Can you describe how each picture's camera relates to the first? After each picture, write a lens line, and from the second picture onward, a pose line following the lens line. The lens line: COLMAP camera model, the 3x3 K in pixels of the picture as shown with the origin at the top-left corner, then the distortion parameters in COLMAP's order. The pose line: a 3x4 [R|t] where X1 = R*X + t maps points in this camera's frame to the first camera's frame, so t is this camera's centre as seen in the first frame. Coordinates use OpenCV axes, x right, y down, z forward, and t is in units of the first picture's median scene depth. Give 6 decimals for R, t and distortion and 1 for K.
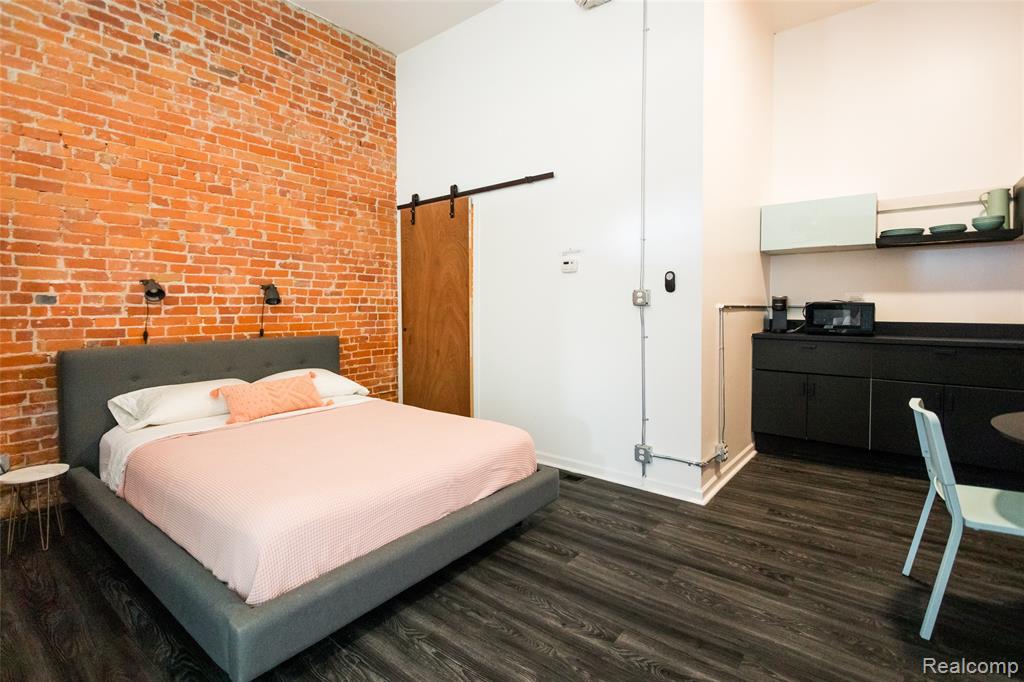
lens RADIAL K [[494.7, 0, 515.5], [0, 494.7, 316.9], [0, 0, 1]] dist [0.013988, -0.000038]
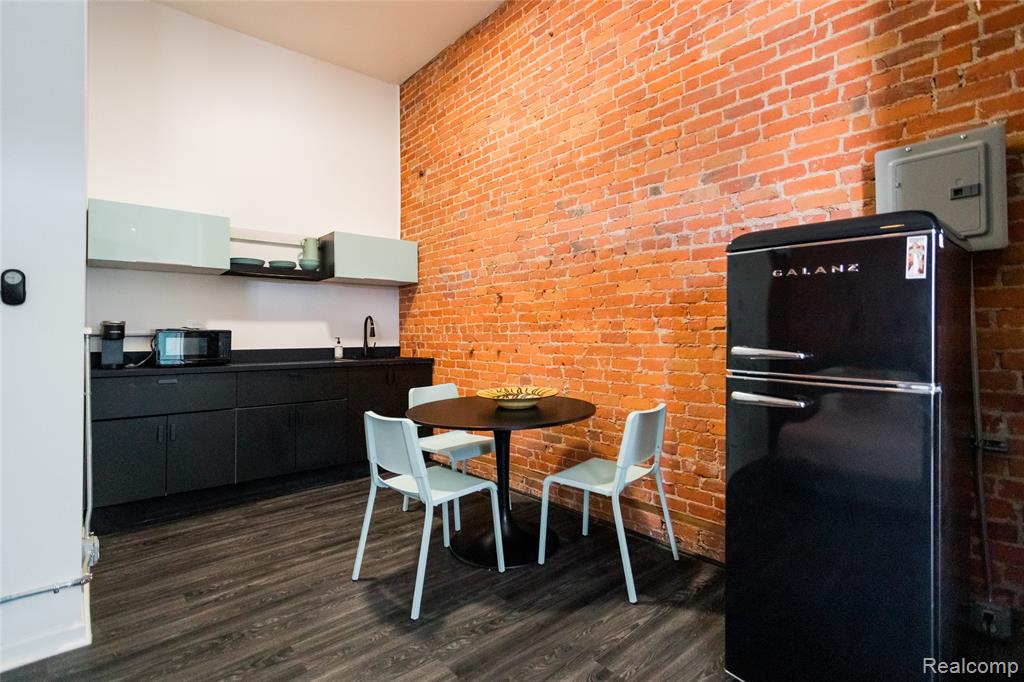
lens RADIAL K [[497.5, 0, 522.7], [0, 497.5, 330.6], [0, 0, 1]] dist [0.000305, 0.001138]
pose [[0.165086, 0.010145, 0.986227, -0.067664], [0.031498, 0.999383, -0.015553, 0.002680], [-0.985776, 0.033632, 0.164665, 0.139188]]
